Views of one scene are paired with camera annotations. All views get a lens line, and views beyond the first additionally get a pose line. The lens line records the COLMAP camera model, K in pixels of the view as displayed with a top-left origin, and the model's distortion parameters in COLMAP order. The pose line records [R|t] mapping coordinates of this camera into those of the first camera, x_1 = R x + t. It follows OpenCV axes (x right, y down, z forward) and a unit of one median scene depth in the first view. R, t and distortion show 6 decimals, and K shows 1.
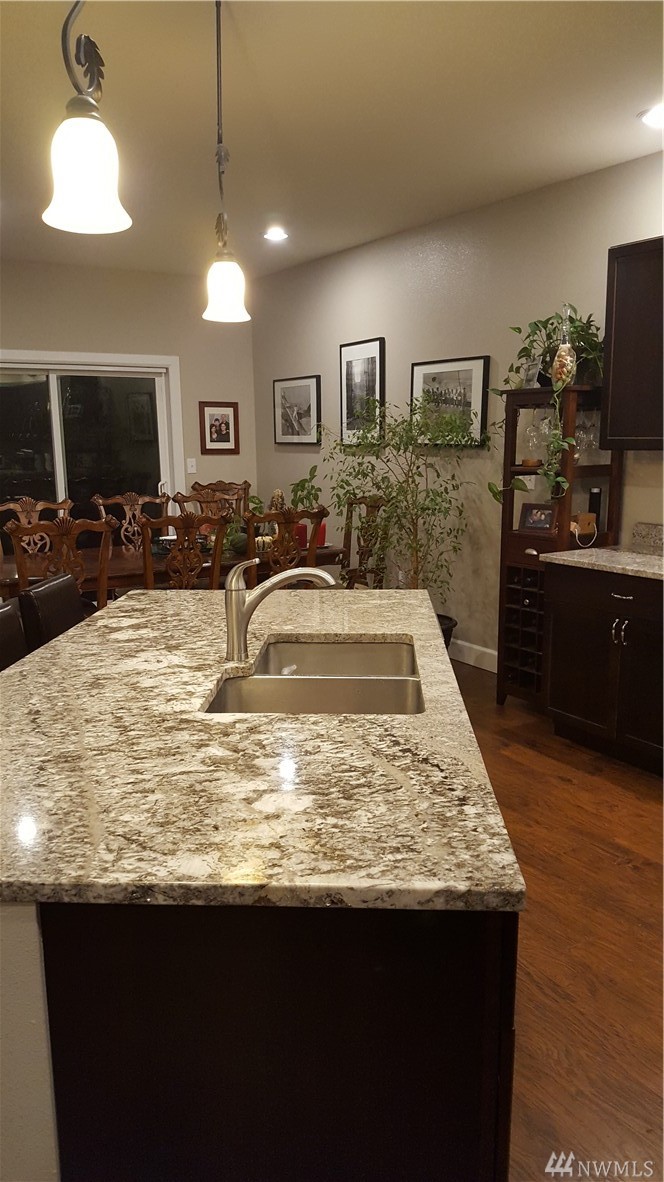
lens RADIAL K [[859.8, 0, 325.2], [0, 859.8, 596.6], [0, 0, 1]] dist [0.169360, -0.347168]
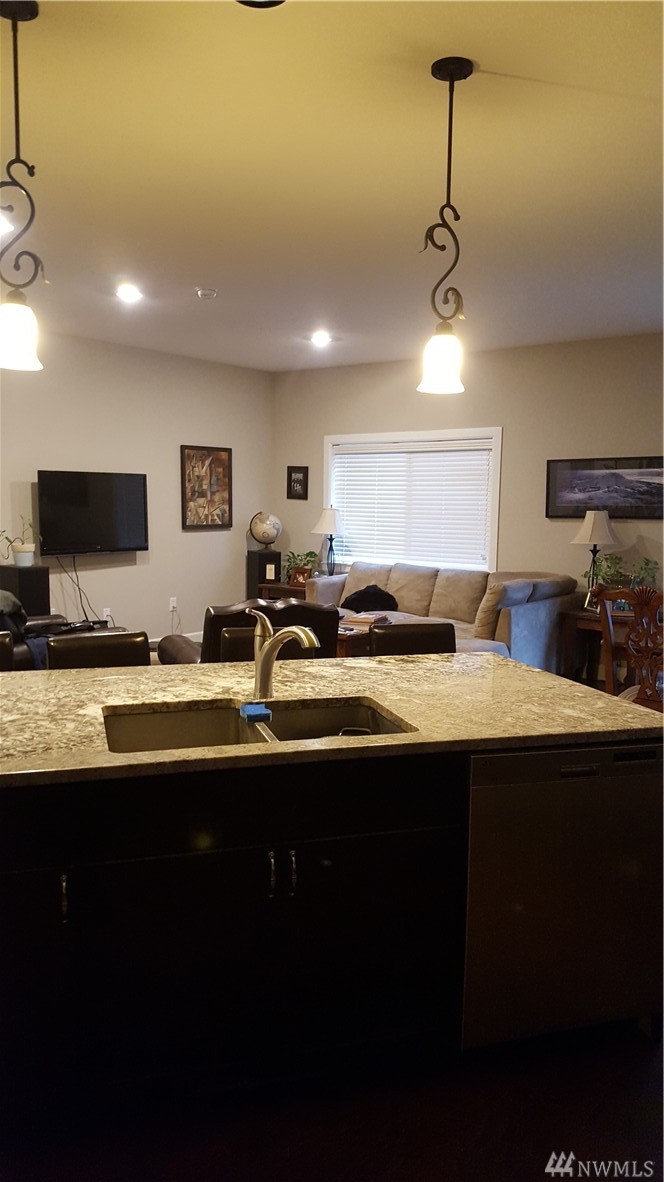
lens RADIAL K [[859.8, 0, 325.2], [0, 859.8, 596.6], [0, 0, 1]] dist [0.169360, -0.347168]
pose [[0.340371, 0.120613, -0.932523, 1.580711], [-0.185106, 0.980927, 0.059310, -0.228168], [0.921891, 0.152428, 0.356206, 1.080879]]
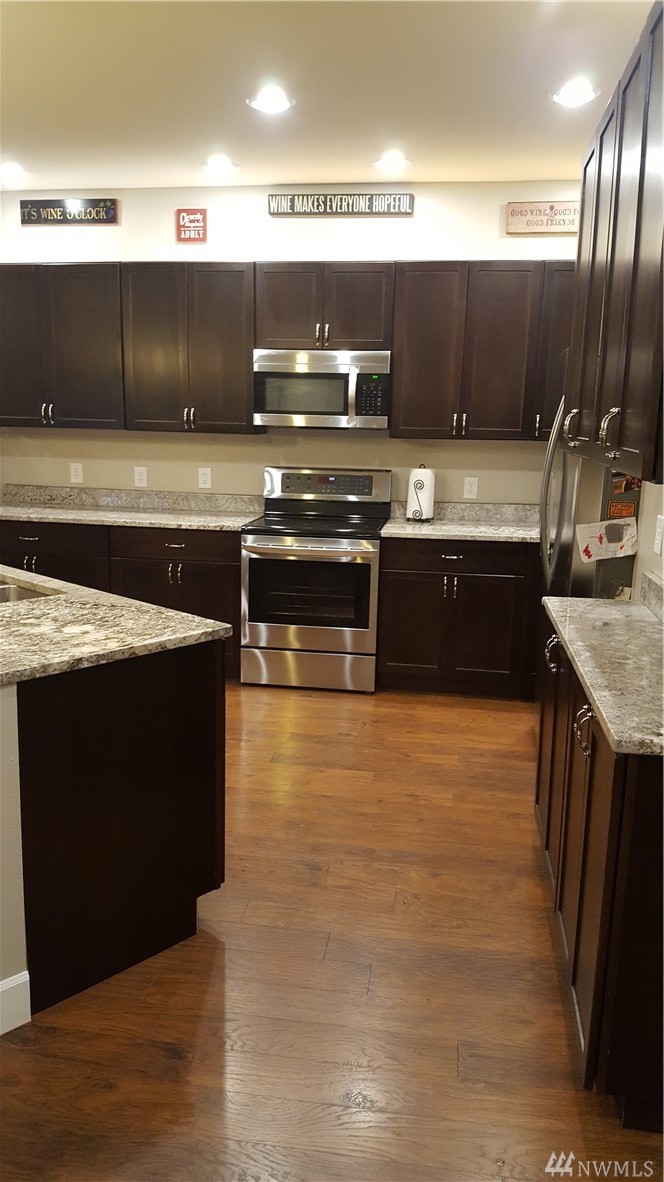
lens RADIAL K [[859.8, 0, 325.2], [0, 859.8, 596.6], [0, 0, 1]] dist [0.169360, -0.347168]
pose [[0.645771, -0.134709, 0.751554, -1.013335], [0.116255, 0.990184, 0.077589, 0.098440], [-0.754629, 0.037267, 0.655093, -0.493060]]
